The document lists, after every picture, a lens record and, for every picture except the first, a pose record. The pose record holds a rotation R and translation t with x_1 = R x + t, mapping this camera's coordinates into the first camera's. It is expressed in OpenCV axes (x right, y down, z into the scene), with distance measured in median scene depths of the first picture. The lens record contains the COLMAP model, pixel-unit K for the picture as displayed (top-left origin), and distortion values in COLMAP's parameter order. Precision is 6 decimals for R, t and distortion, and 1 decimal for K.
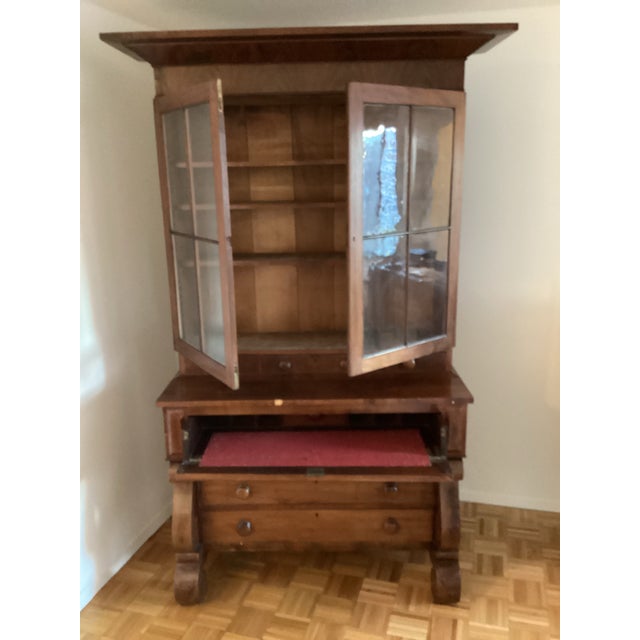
lens RADIAL K [[589.5, 0, 320.3], [0, 589.5, 318.8], [0, 0, 1]] dist [0.003552, -0.012372]
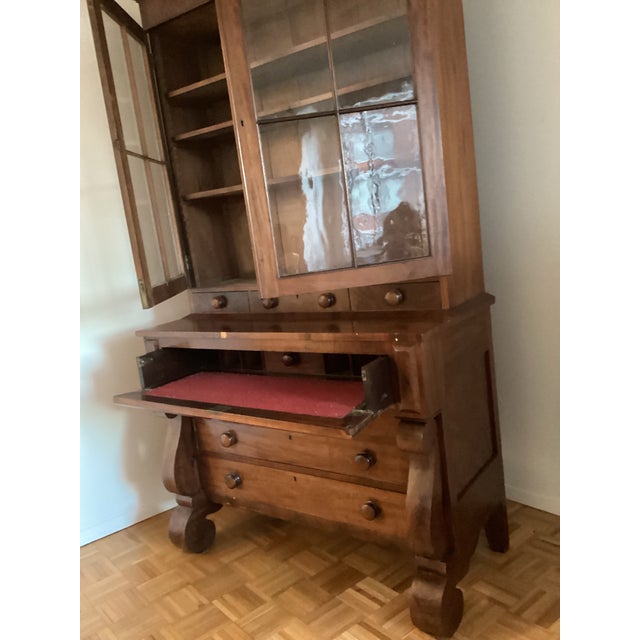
lens RADIAL K [[572.8, 0, 317.3], [0, 572.8, 325.6], [0, 0, 1]] dist [0.090233, -0.186451]
pose [[0.816456, 0.012556, -0.577271, 0.496509], [-0.026959, 0.999502, -0.016388, 0.125731], [0.576778, 0.028943, 0.816388, 0.338178]]
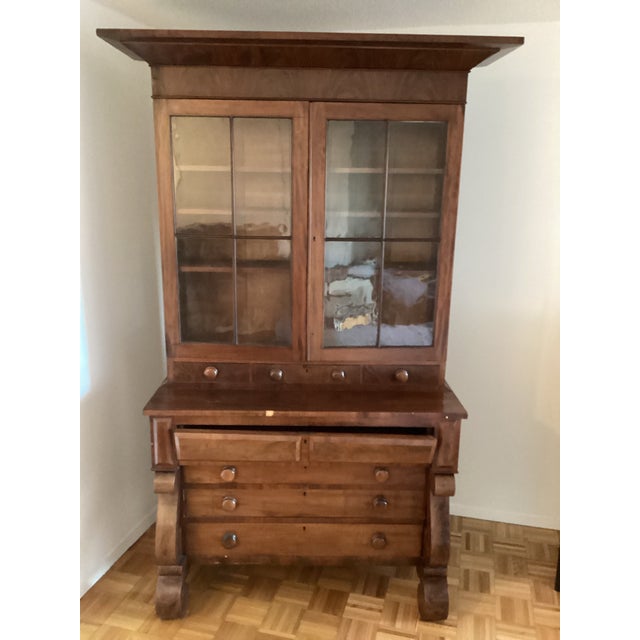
lens RADIAL K [[589.5, 0, 320.3], [0, 589.5, 318.8], [0, 0, 1]] dist [0.003552, -0.012372]
pose [[0.999084, 0.027716, 0.032604, -0.021003], [-0.027492, 0.999595, -0.007314, -0.009194], [-0.032793, 0.006411, 0.999442, 0.017459]]
